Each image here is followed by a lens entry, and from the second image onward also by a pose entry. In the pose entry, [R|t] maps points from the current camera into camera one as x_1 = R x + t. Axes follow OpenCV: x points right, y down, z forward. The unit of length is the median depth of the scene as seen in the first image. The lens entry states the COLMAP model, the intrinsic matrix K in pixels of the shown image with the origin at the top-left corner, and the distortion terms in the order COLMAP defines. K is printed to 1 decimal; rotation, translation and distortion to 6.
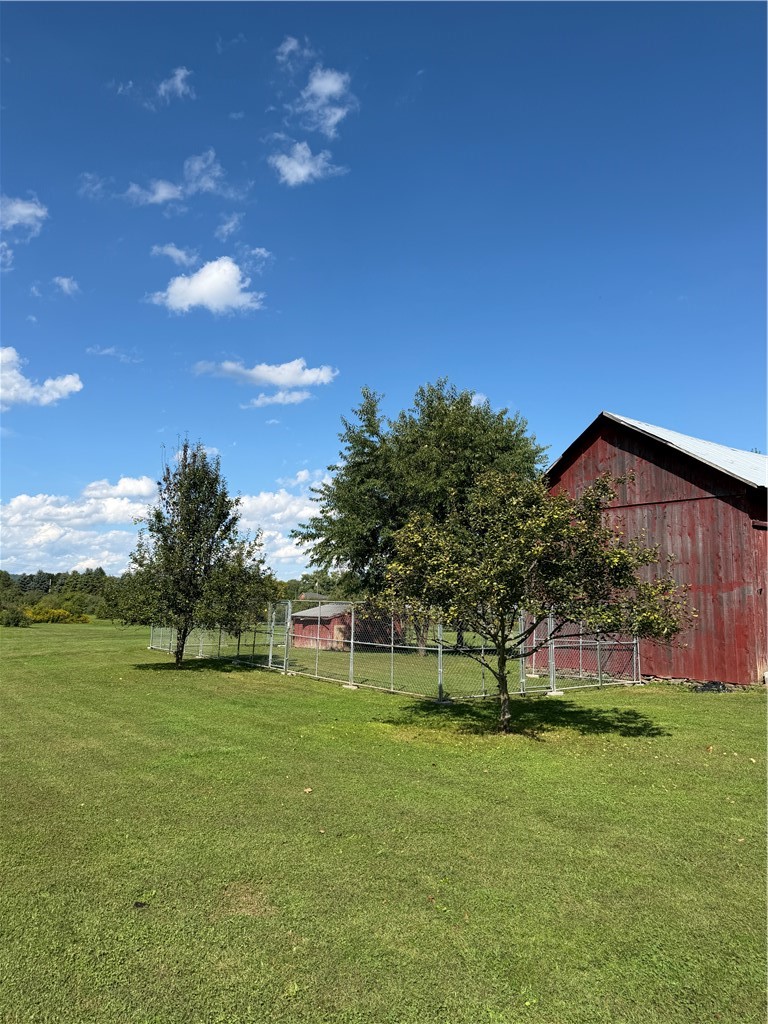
lens RADIAL K [[728.6, 0, 380.7], [0, 728.6, 504.0], [0, 0, 1]] dist [0.045106, -0.059396]
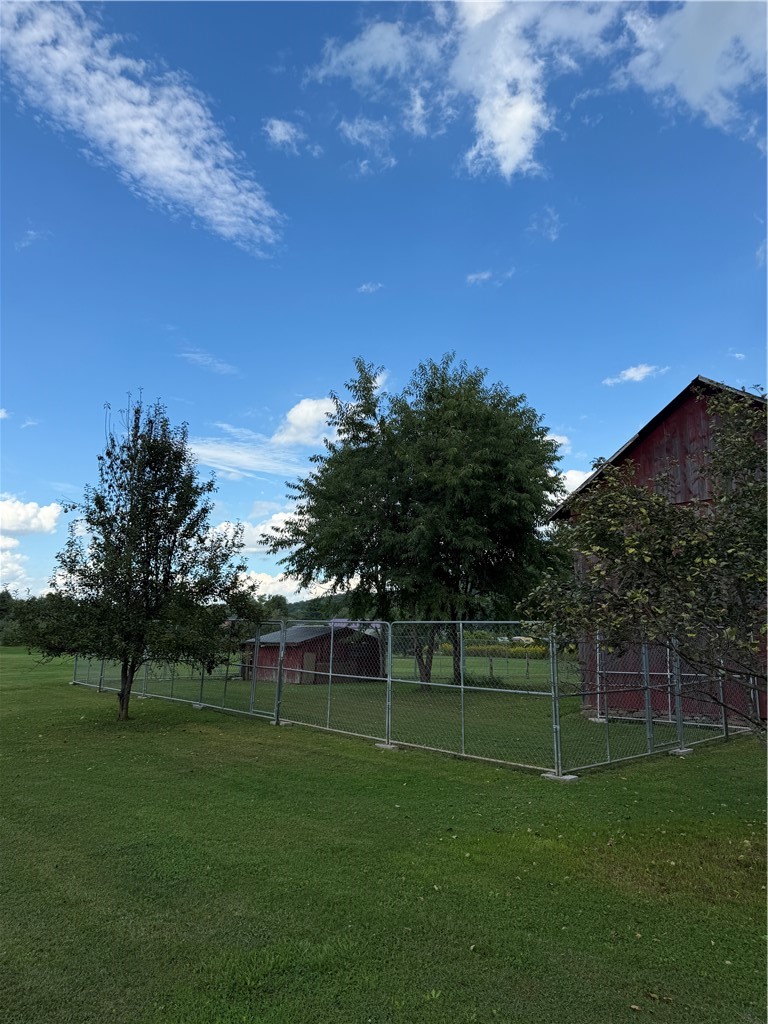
lens RADIAL K [[728.6, 0, 383.1], [0, 728.6, 509.4], [0, 0, 1]] dist [0.045106, -0.059396]
pose [[0.994178, 0.017427, 0.106334, -0.102734], [-0.014638, 0.999530, -0.026953, 0.038116], [-0.106754, 0.025240, 0.993965, 0.255981]]
